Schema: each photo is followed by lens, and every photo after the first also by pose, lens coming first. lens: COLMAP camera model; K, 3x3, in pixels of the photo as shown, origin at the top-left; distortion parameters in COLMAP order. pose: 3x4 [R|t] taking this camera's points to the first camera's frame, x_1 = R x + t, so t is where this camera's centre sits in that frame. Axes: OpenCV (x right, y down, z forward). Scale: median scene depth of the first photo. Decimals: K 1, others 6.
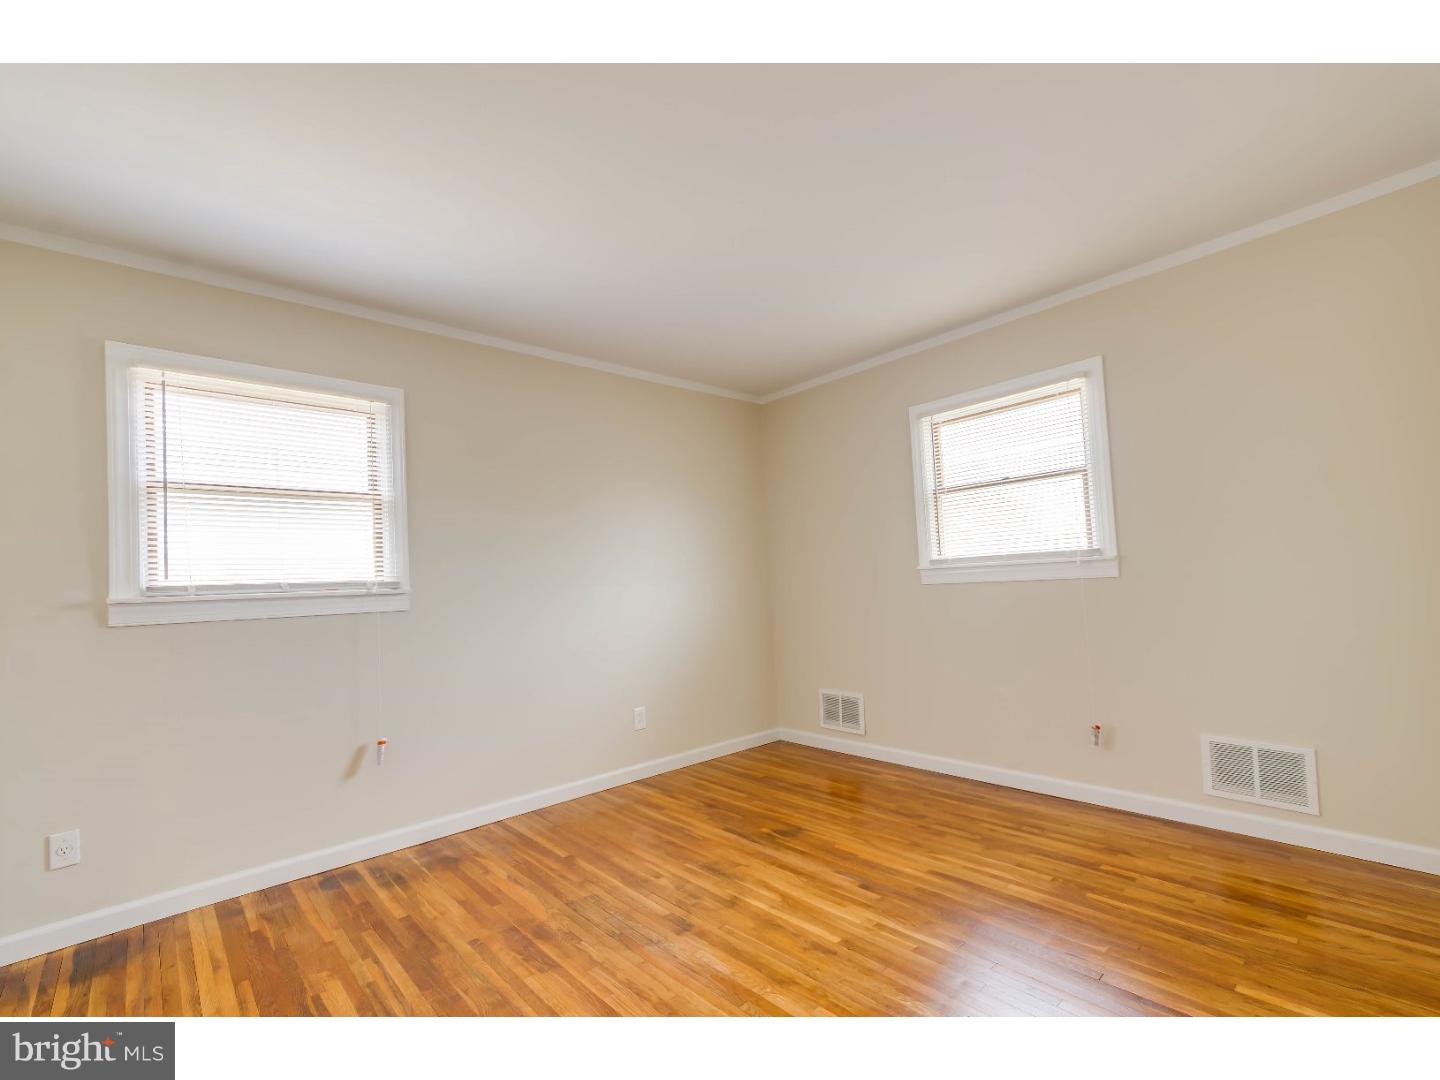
lens RADIAL K [[624.1, 0, 709.6], [0, 624.1, 546.3], [0, 0, 1]] dist [0.023068, -0.000233]
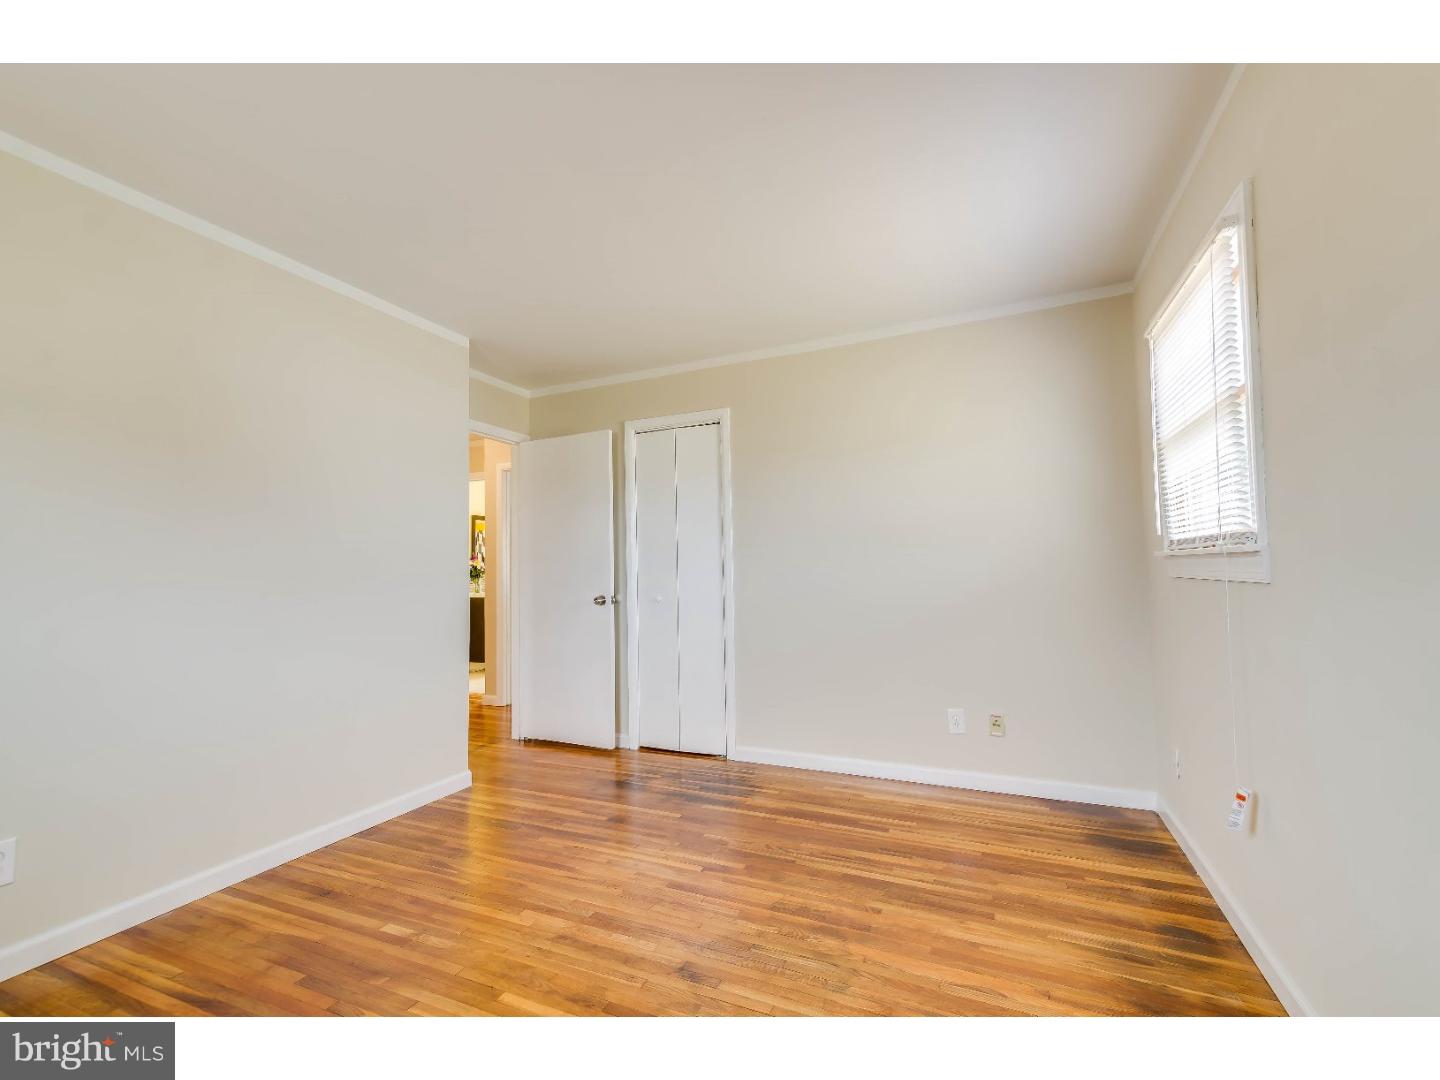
lens RADIAL K [[624.1, 0, 709.6], [0, 624.1, 546.3], [0, 0, 1]] dist [0.023068, -0.000233]
pose [[-0.909796, 0.048904, -0.412164, 0.247458], [0.093035, 0.991794, -0.087685, 0.102549], [0.404494, -0.118121, -0.906880, 1.783192]]
